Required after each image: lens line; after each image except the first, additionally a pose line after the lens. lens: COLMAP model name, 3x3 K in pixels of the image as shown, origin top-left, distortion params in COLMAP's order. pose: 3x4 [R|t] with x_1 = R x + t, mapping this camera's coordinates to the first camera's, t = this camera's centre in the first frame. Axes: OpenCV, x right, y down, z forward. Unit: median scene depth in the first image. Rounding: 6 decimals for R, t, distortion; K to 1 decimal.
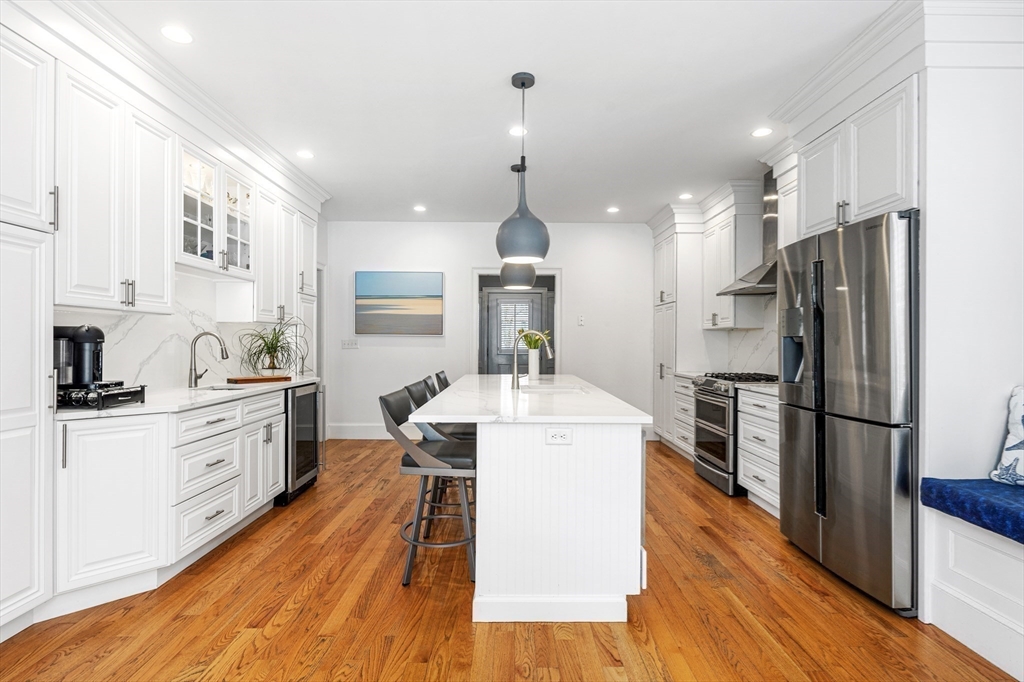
lens RADIAL K [[508.4, 0, 511.9], [0, 508.4, 342.3], [0, 0, 1]] dist [0.000985, 0.000142]
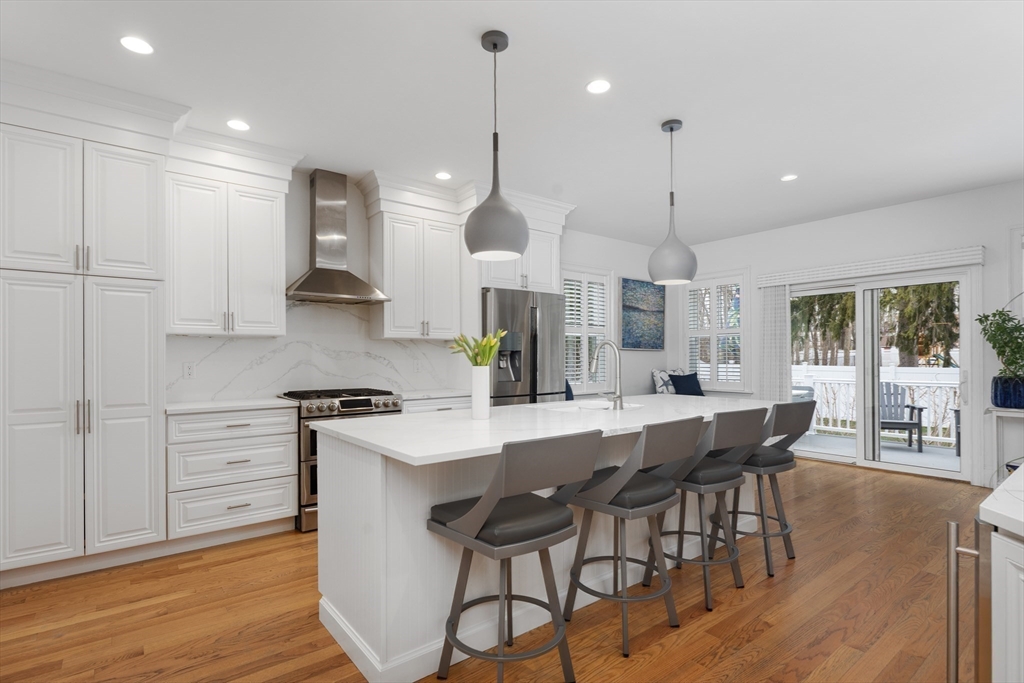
lens RADIAL K [[508.4, 0, 510.7], [0, 508.4, 348.0], [0, 0, 1]] dist [0.000985, 0.000142]
pose [[-0.621783, 0.009574, 0.783131, -0.687217], [0.000014, 0.999925, -0.012213, -0.000308], [-0.783189, -0.007583, -0.621737, 2.107333]]
